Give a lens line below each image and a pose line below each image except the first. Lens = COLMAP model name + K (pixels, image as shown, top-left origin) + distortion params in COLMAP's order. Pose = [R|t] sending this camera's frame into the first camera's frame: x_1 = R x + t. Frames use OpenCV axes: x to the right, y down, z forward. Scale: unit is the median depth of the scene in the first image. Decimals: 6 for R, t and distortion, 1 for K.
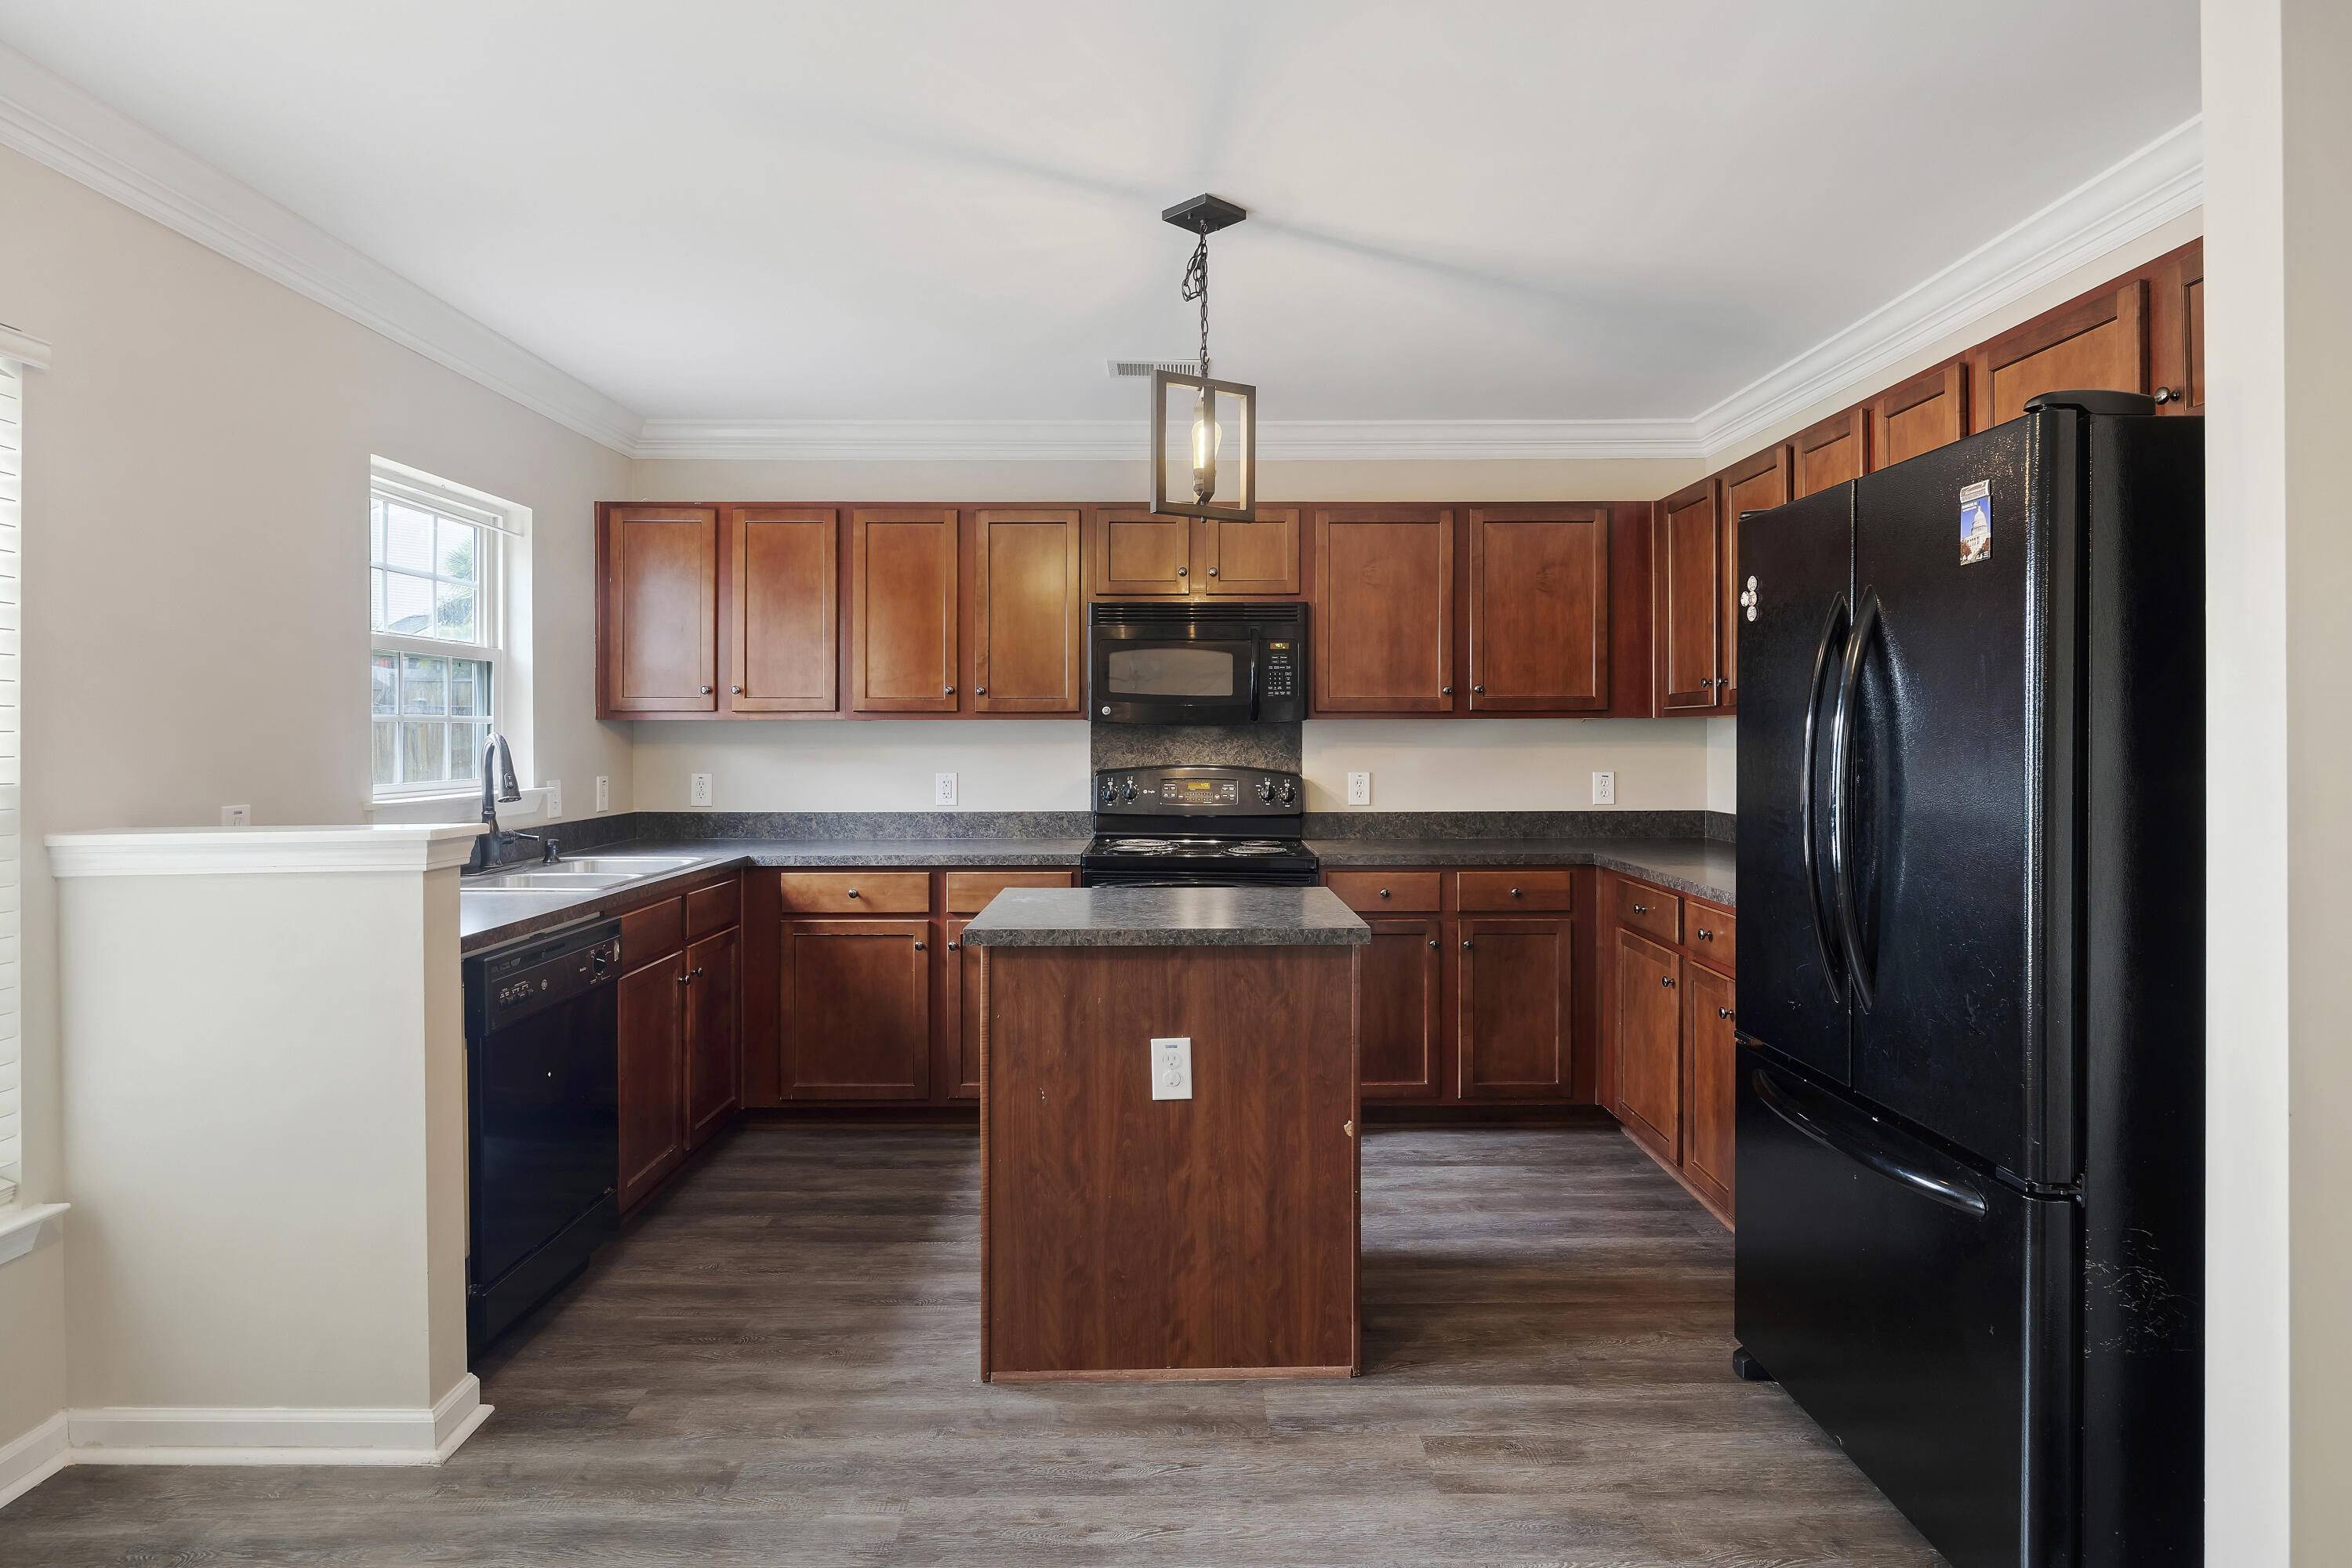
lens RADIAL K [[1237.7, 0, 1200.4], [0, 1237.7, 728.1], [0, 0, 1]] dist [-0.008266, -0.001156]
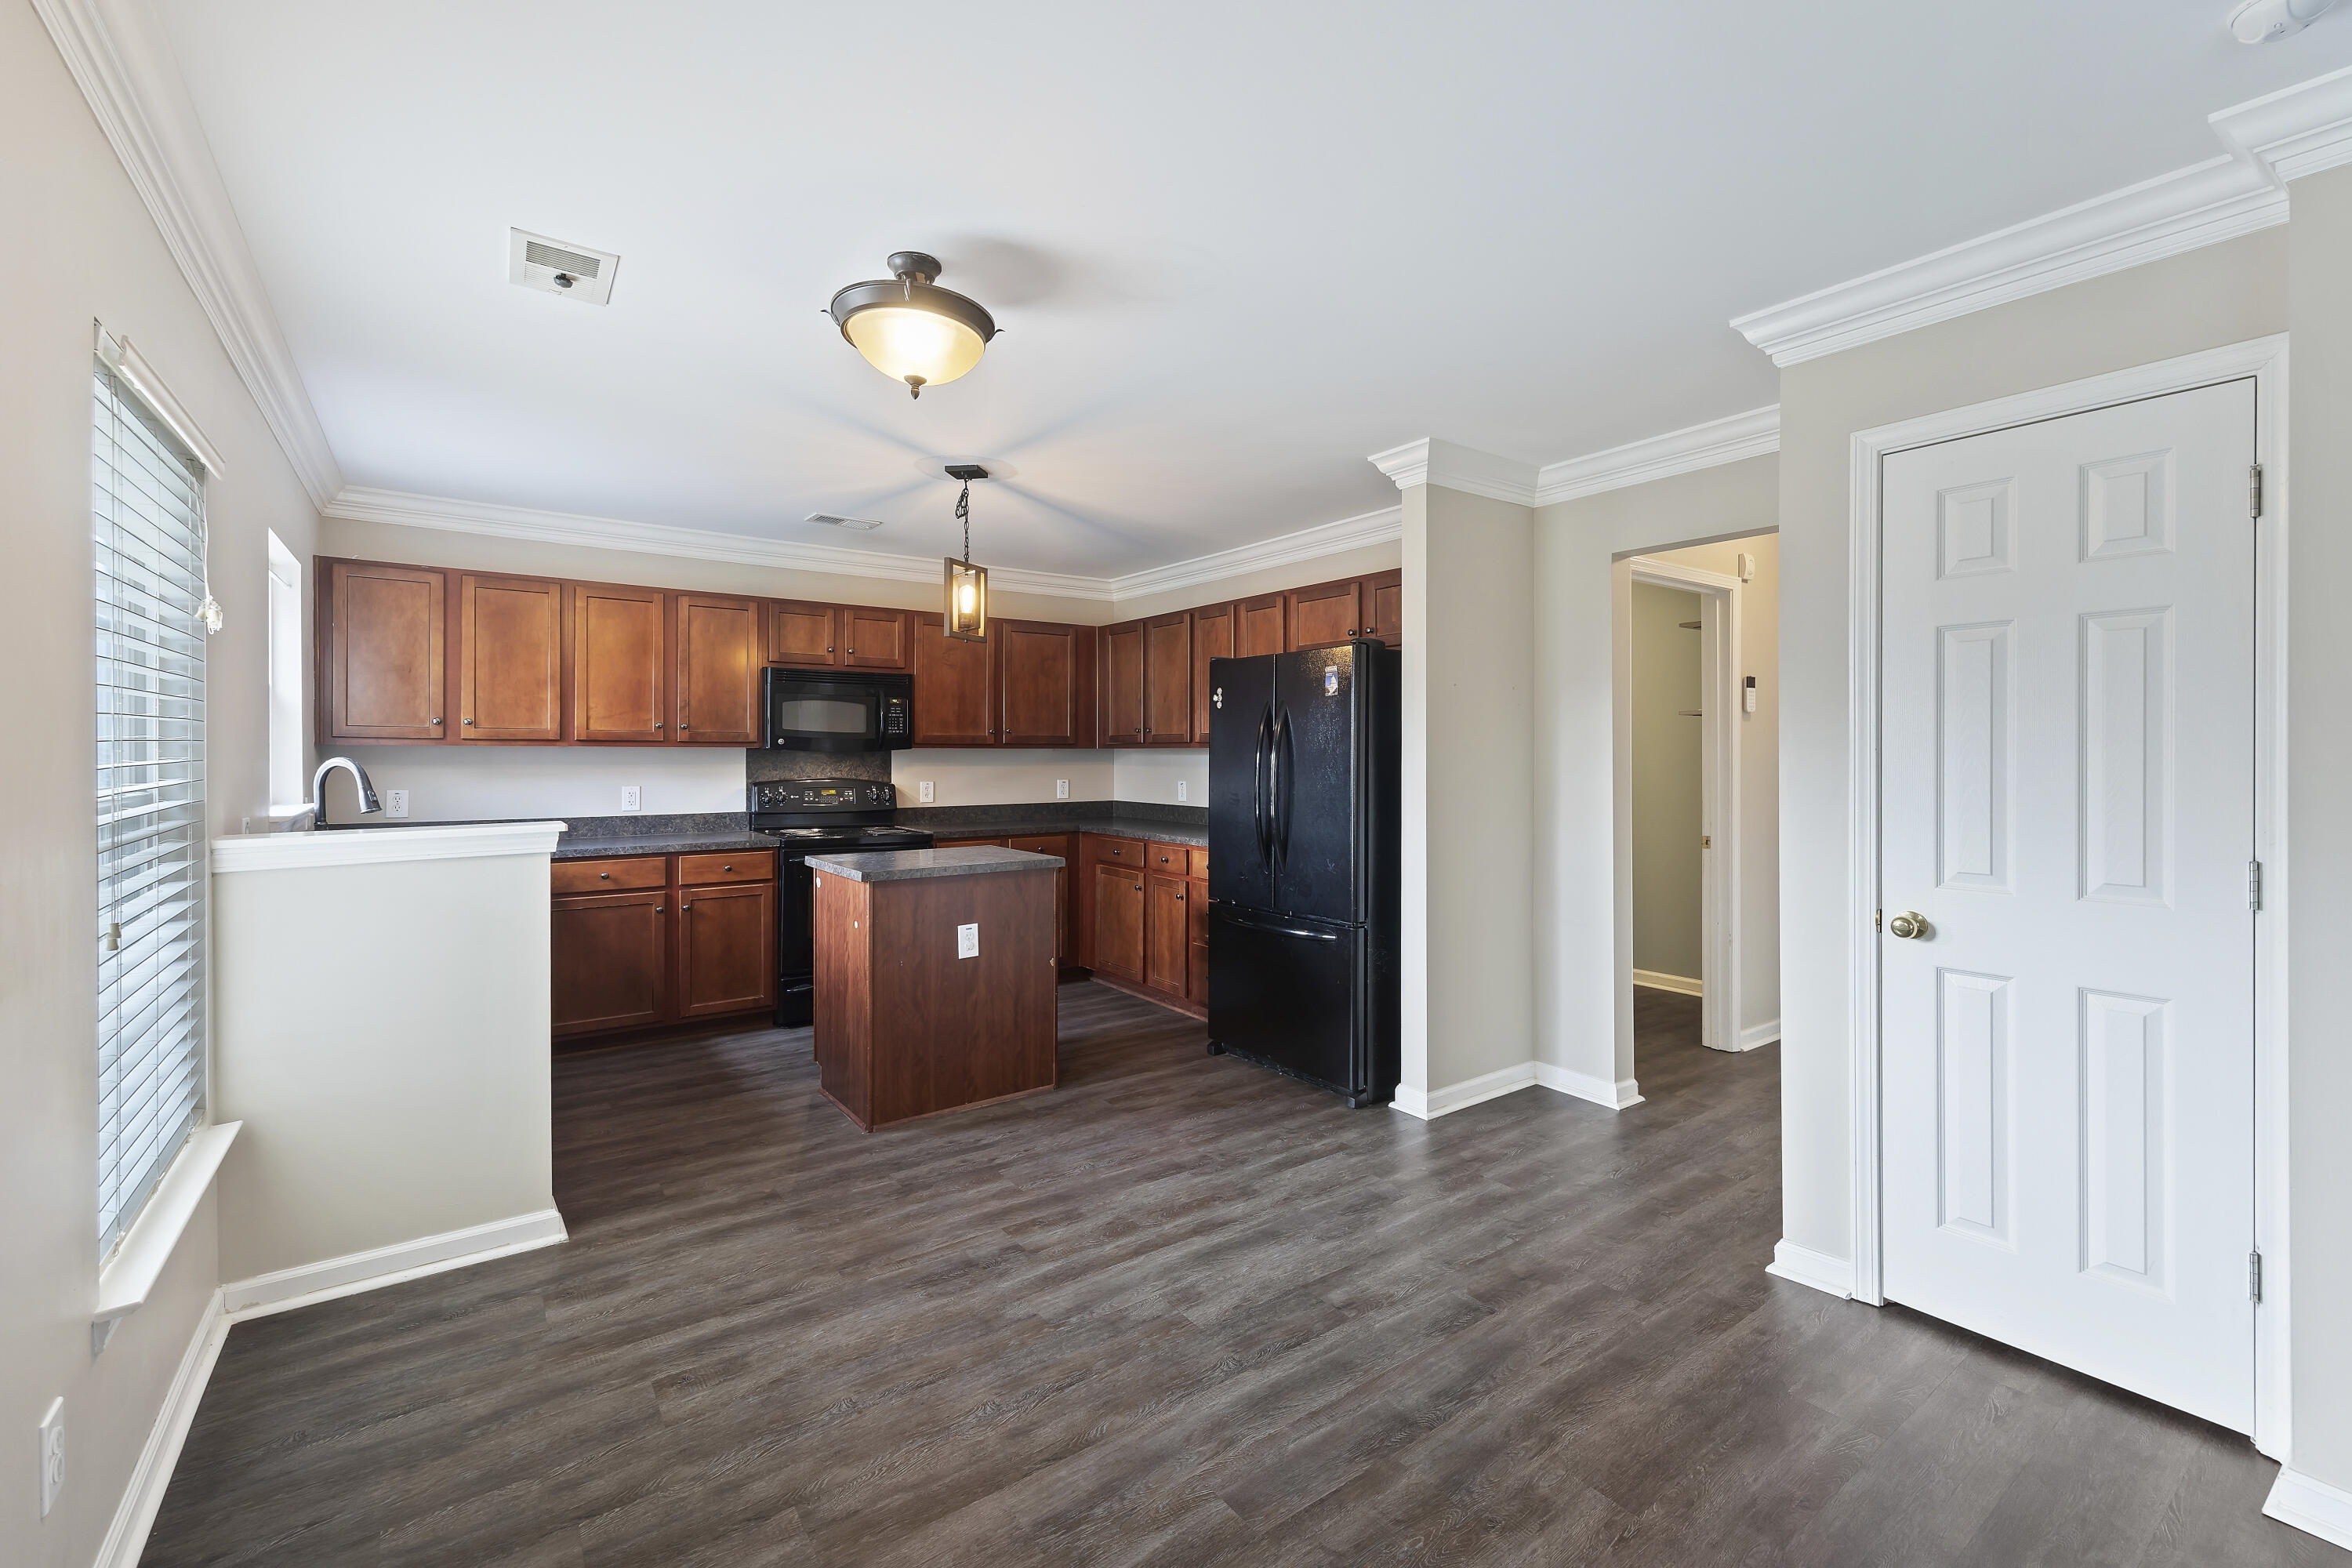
lens RADIAL K [[964.2, 0, 1188.8], [0, 964.2, 752.6], [0, 0, 1]] dist [0.000021, -0.000595]
pose [[0.812546, 0.003018, 0.582890, -0.447878], [-0.005804, 0.999979, 0.002913, -0.009467], [-0.582869, -0.005750, 0.812546, -0.272121]]
